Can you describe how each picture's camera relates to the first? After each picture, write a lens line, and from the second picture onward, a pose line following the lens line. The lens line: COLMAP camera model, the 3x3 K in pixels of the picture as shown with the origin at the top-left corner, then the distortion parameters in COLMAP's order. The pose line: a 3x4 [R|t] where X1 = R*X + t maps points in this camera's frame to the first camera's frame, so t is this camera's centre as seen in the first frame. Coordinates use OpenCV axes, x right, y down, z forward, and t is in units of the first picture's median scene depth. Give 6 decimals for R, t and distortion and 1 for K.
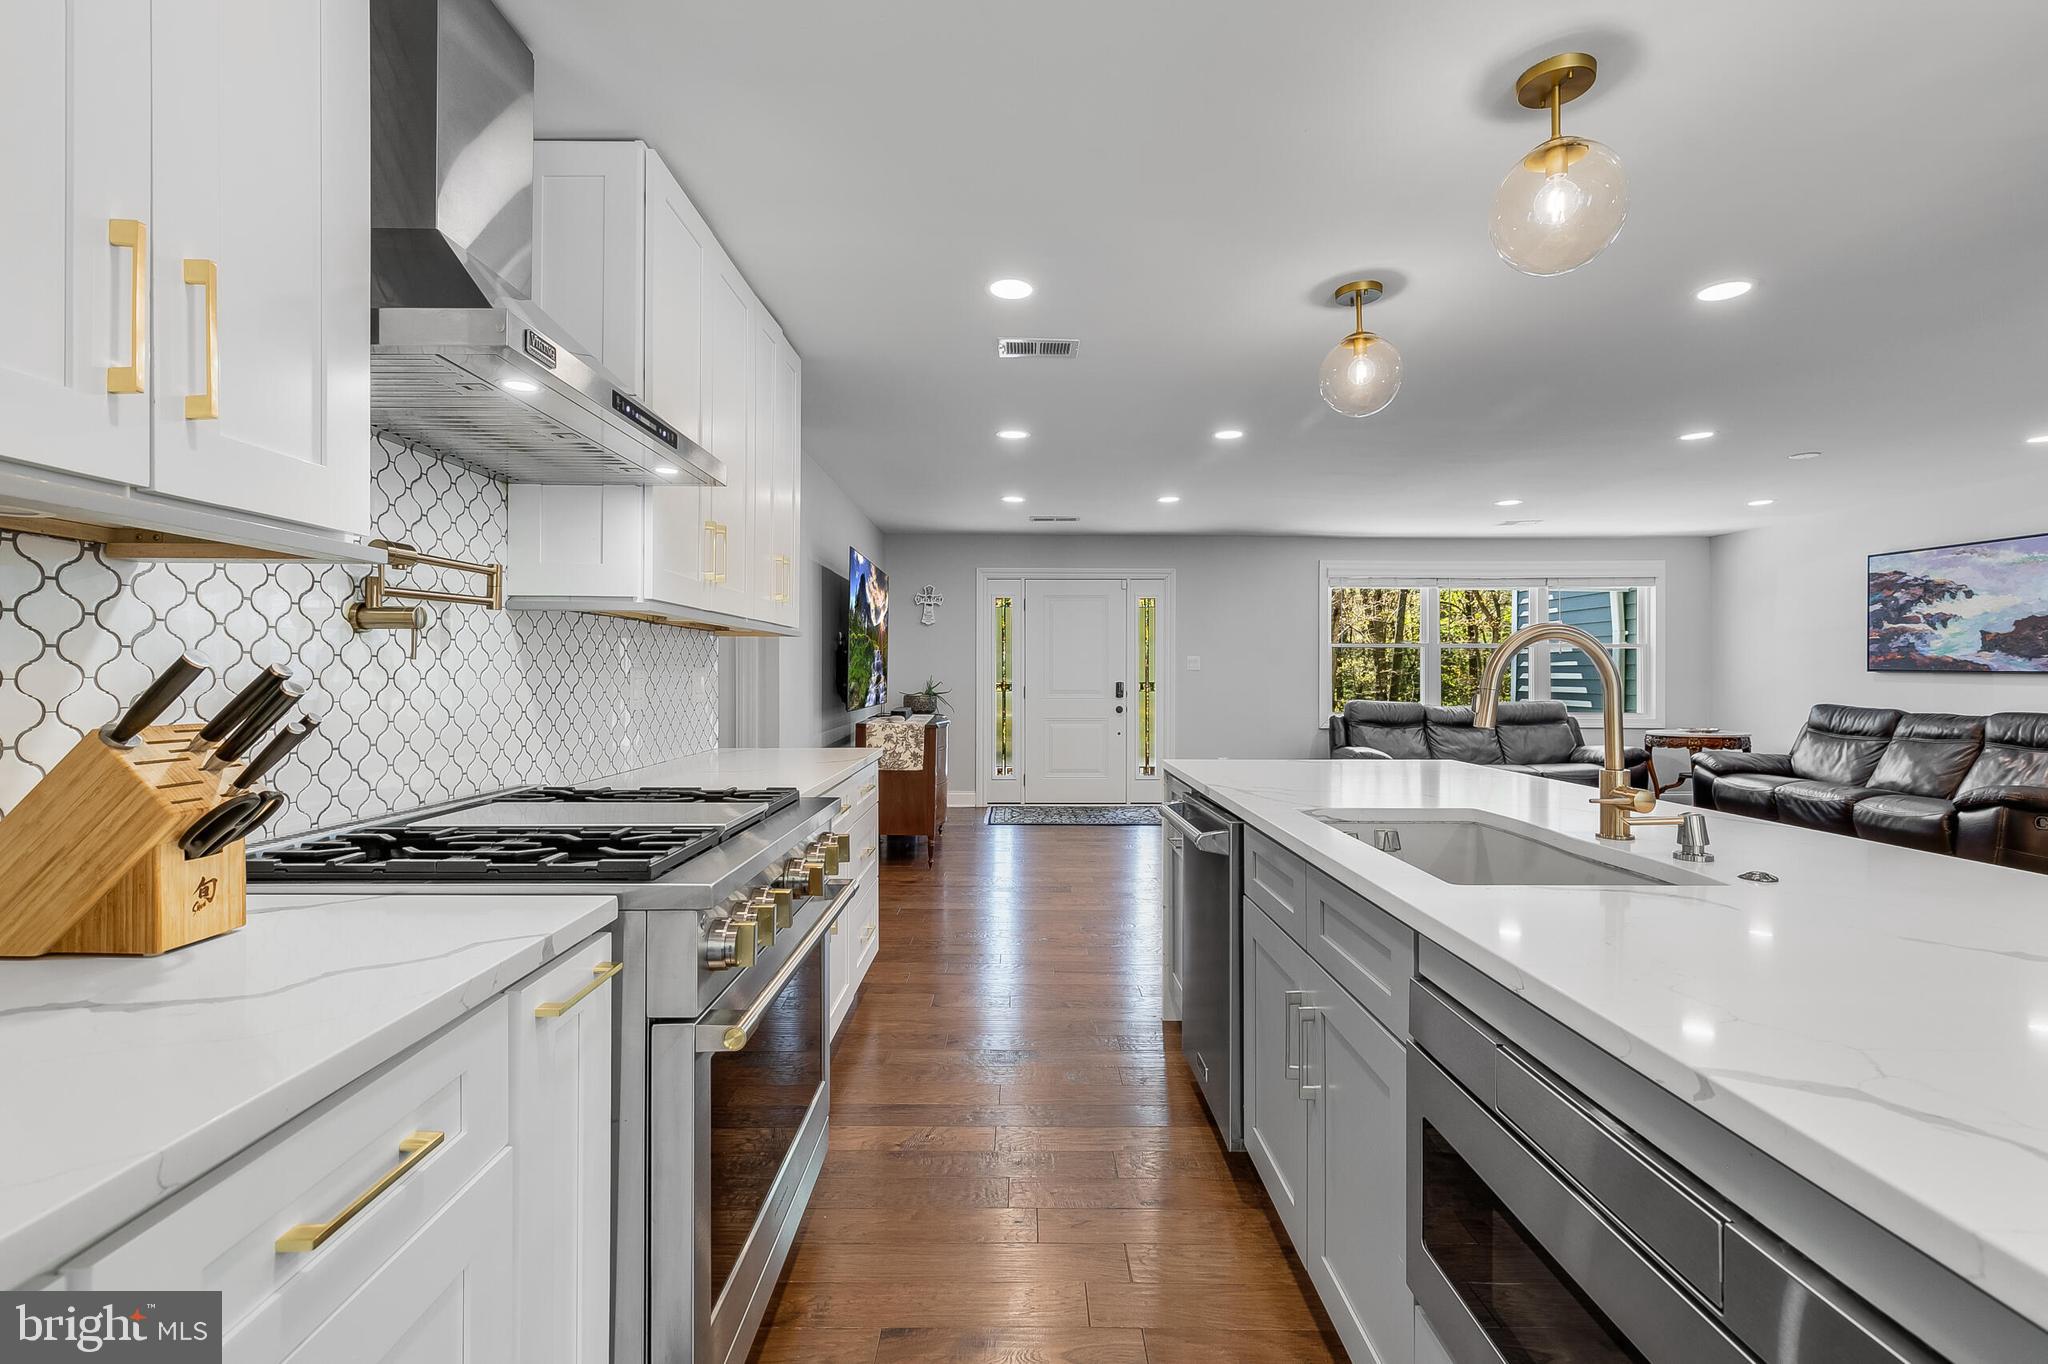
lens RADIAL K [[925.9, 0, 1020.0], [0, 925.9, 677.4], [0, 0, 1]] dist [0.001997, 0.000565]
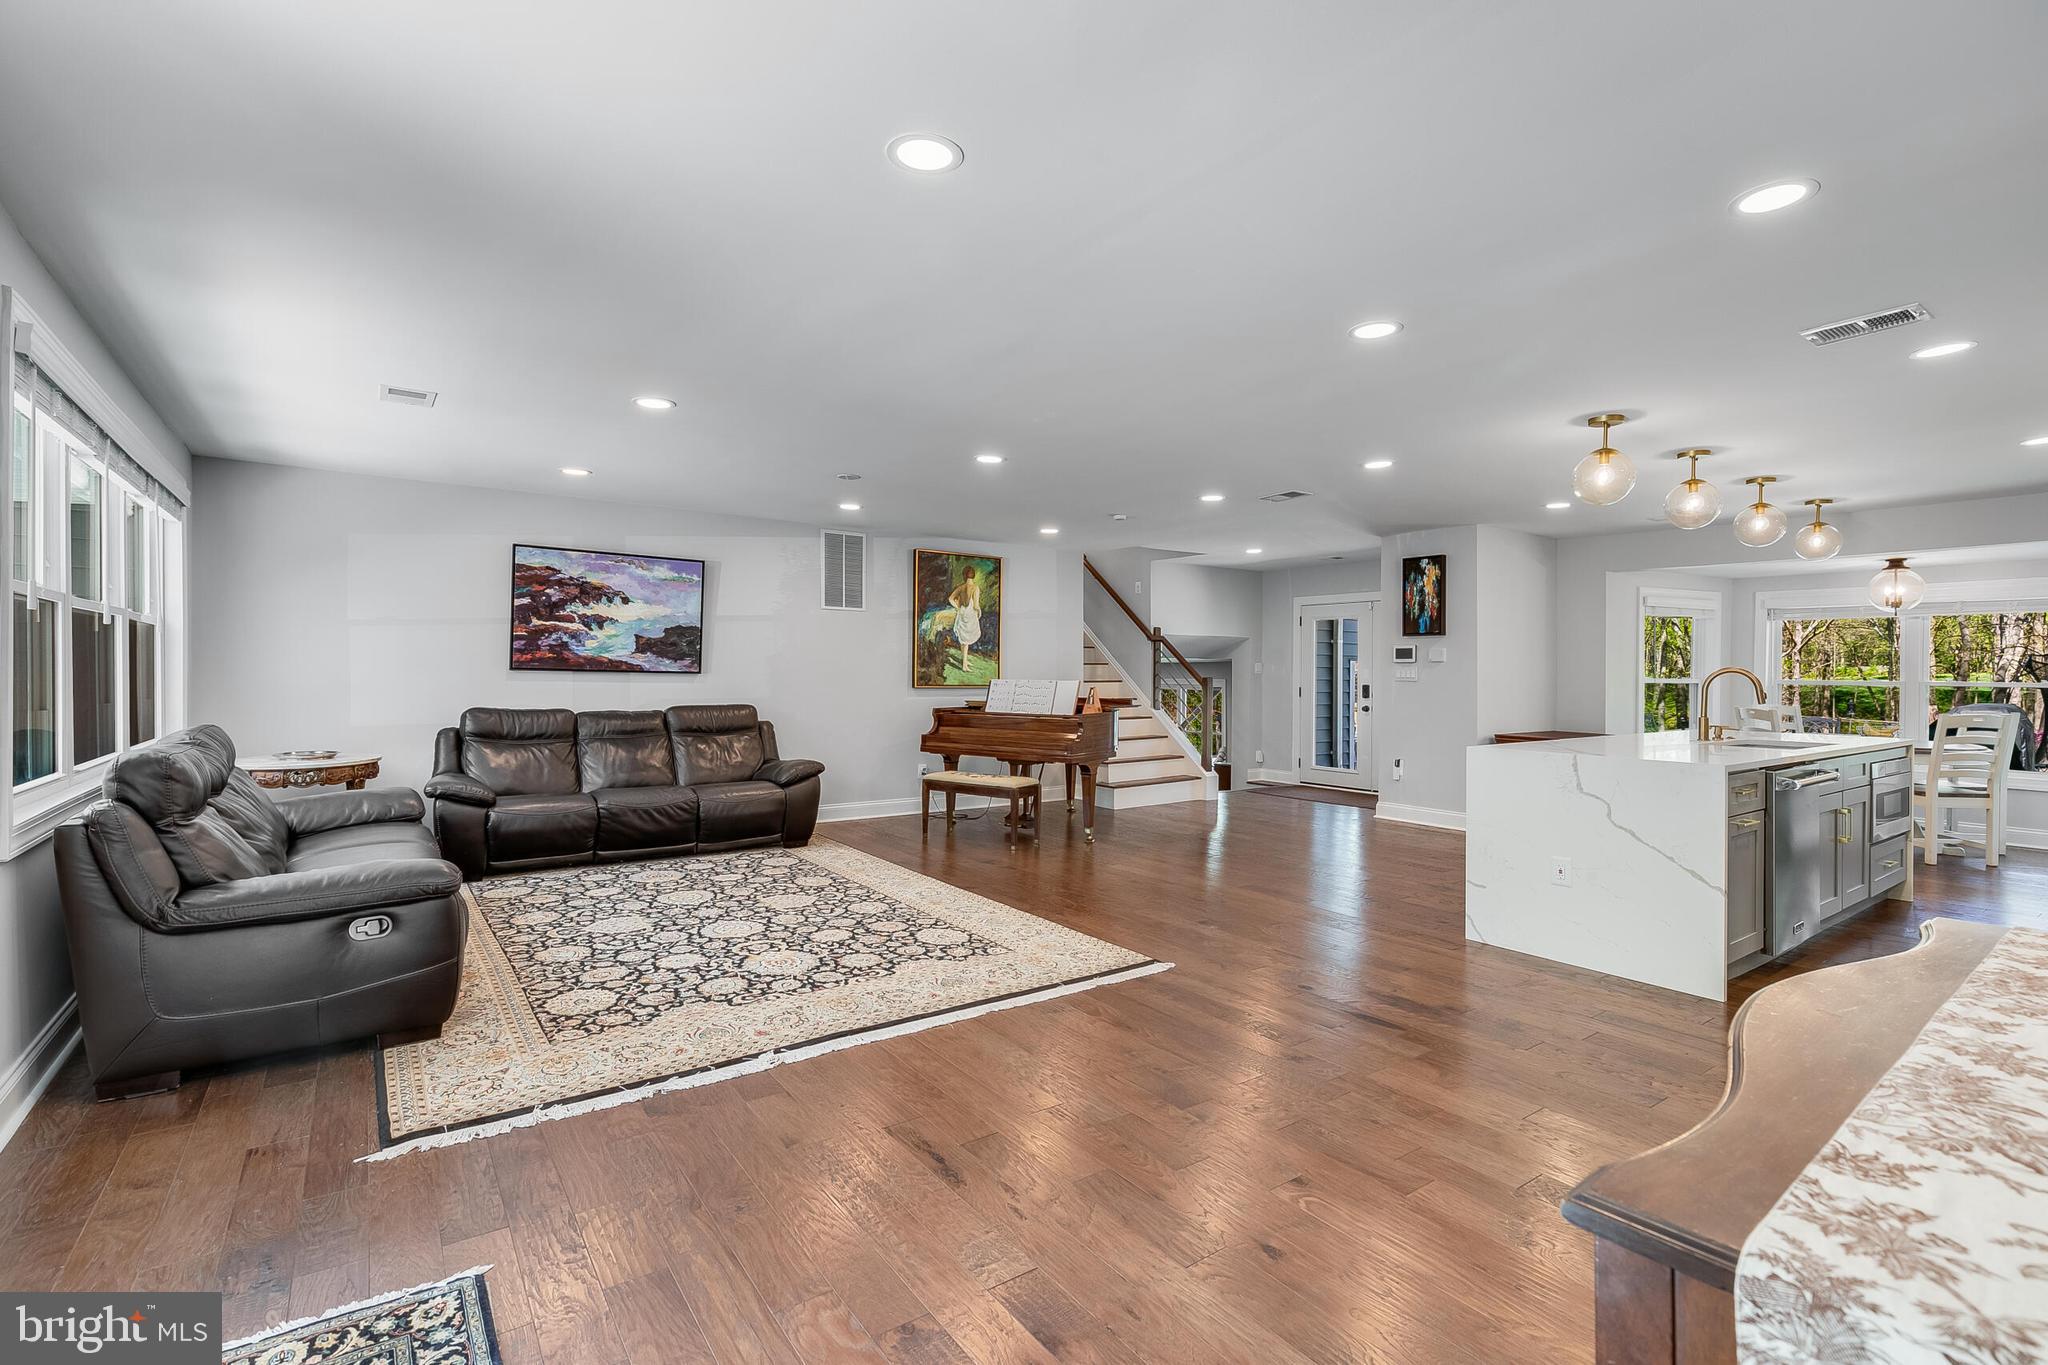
lens RADIAL K [[925.9, 0, 1015.6], [0, 925.9, 676.0], [0, 0, 1]] dist [0.001997, 0.000565]
pose [[-0.576651, -0.009511, 0.816935, -0.136296], [-0.005649, 0.999955, 0.007654, -0.011141], [-0.816971, -0.000201, -0.576679, 1.226180]]
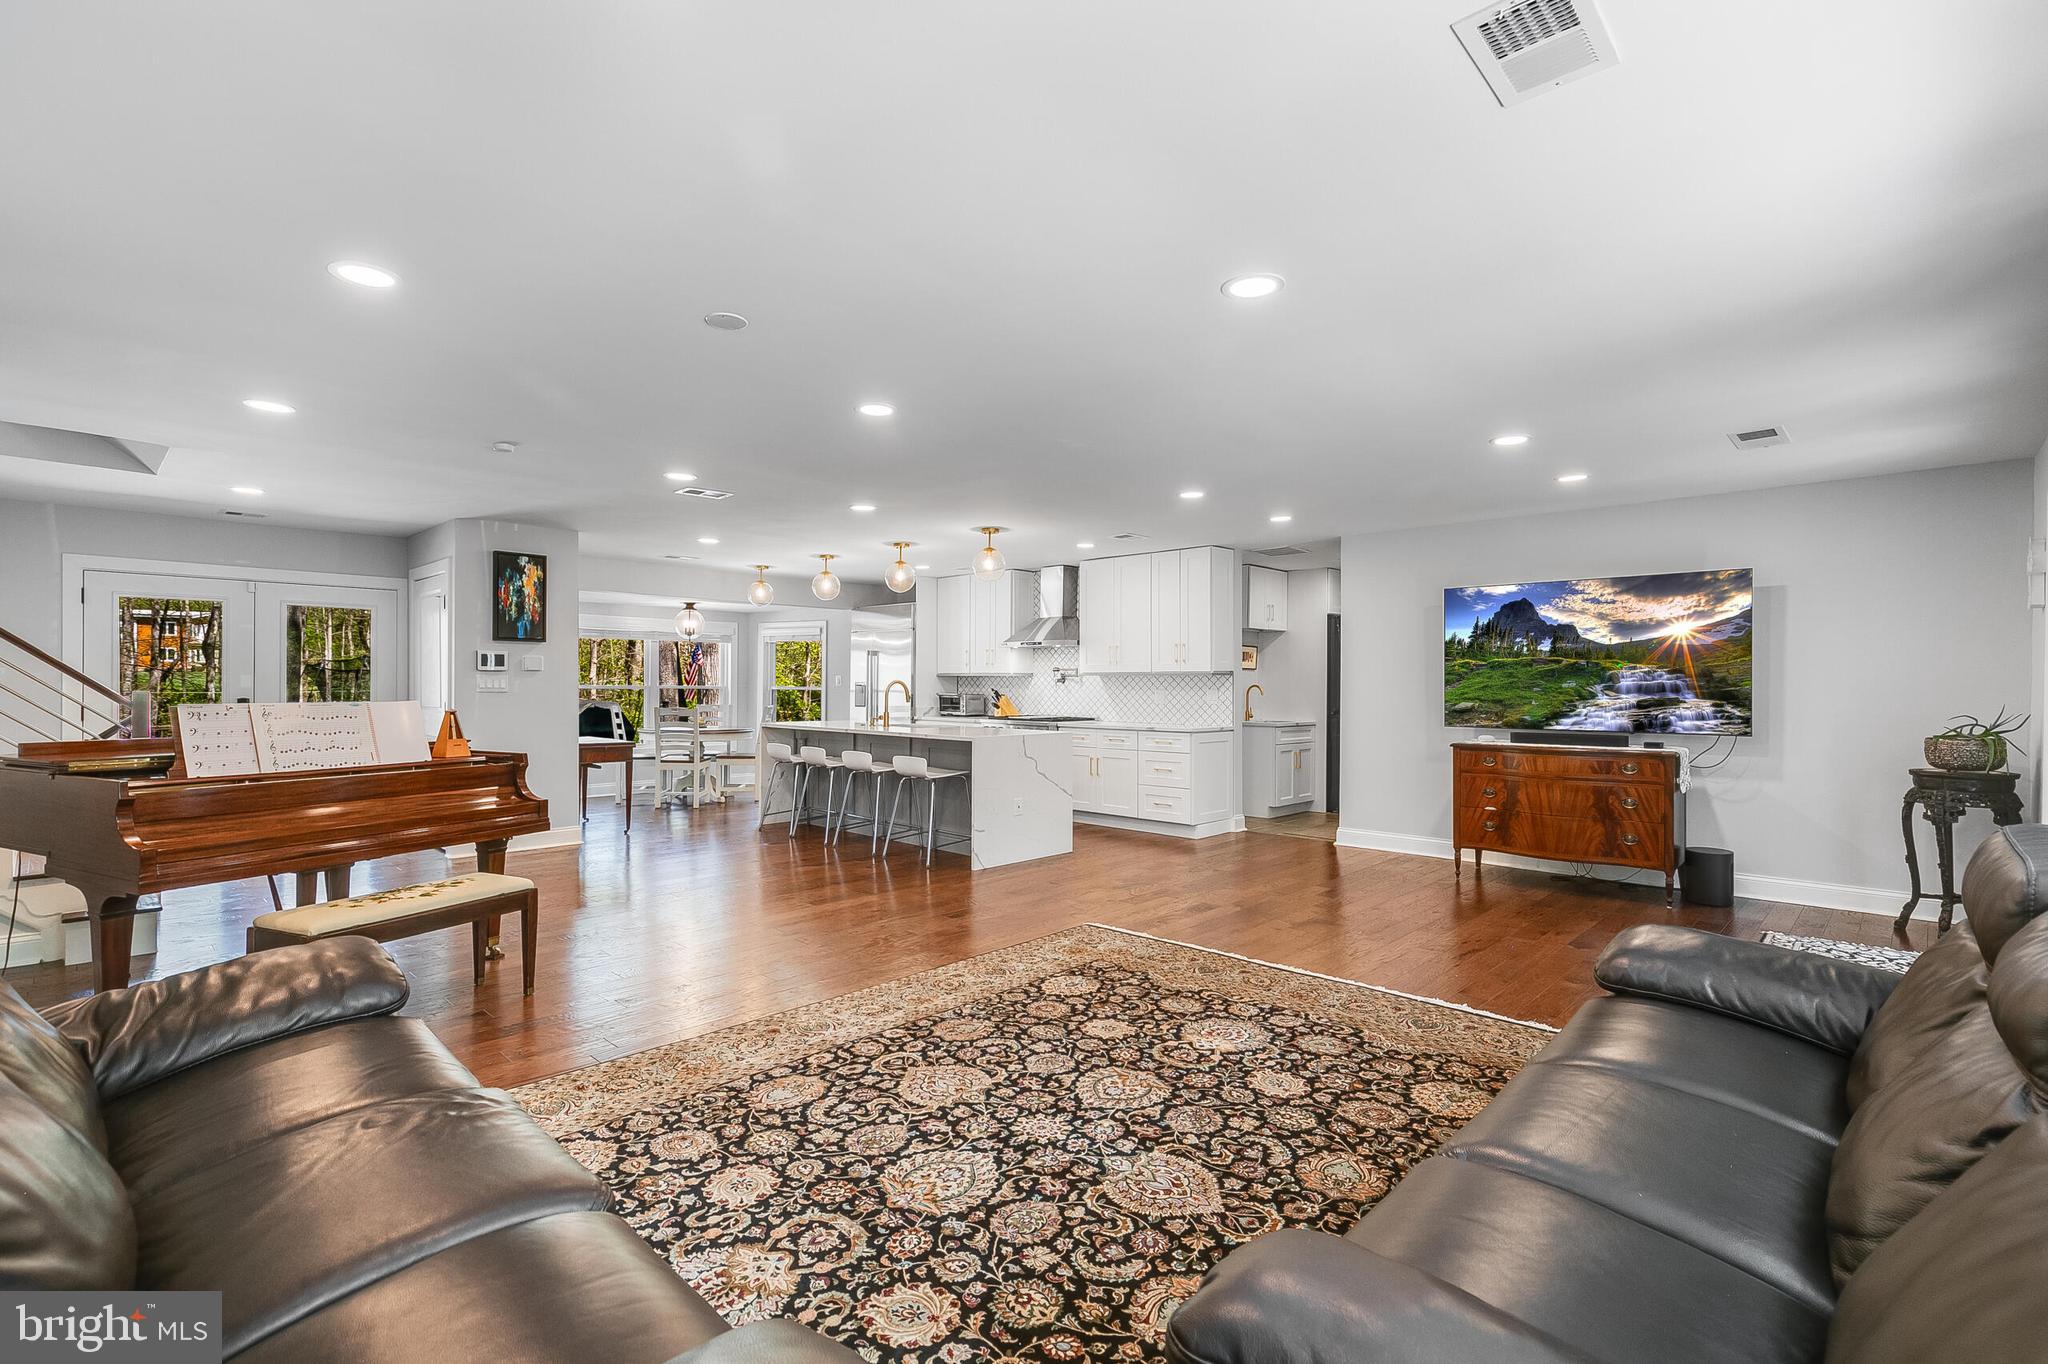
lens RADIAL K [[925.1, 0, 1023.9], [0, 925.1, 677.3], [0, 0, 1]] dist [0.000465, 0.000034]
pose [[-0.696055, -0.009382, -0.717927, 0.947377], [-0.009193, 0.999949, -0.004154, -0.015644], [0.717929, 0.003708, -0.696106, 1.283926]]
